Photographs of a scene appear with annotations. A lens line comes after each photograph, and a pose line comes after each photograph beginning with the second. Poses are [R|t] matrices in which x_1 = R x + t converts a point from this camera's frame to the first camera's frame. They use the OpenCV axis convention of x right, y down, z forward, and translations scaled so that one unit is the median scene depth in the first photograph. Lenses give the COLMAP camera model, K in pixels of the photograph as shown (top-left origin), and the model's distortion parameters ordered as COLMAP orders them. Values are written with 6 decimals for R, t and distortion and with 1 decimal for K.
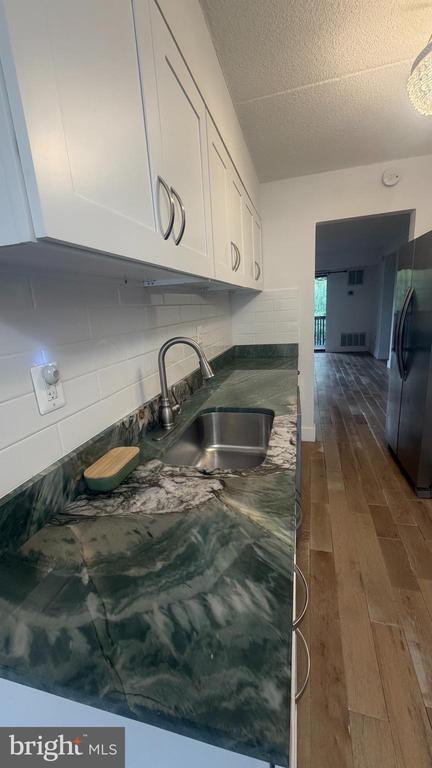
lens RADIAL K [[309.8, 0, 212.9], [0, 309.8, 384.8], [0, 0, 1]] dist [0.002897, 0.000120]
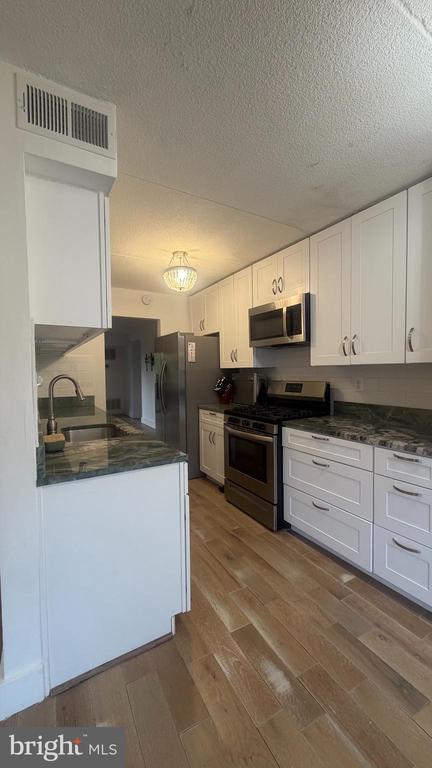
lens RADIAL K [[309.8, 0, 218.7], [0, 309.8, 386.6], [0, 0, 1]] dist [0.002897, 0.000120]
pose [[0.697093, 0.045159, 0.715557, -0.311345], [0.116317, 0.977670, -0.175017, 0.126343], [-0.707483, 0.205234, 0.676275, -0.294767]]
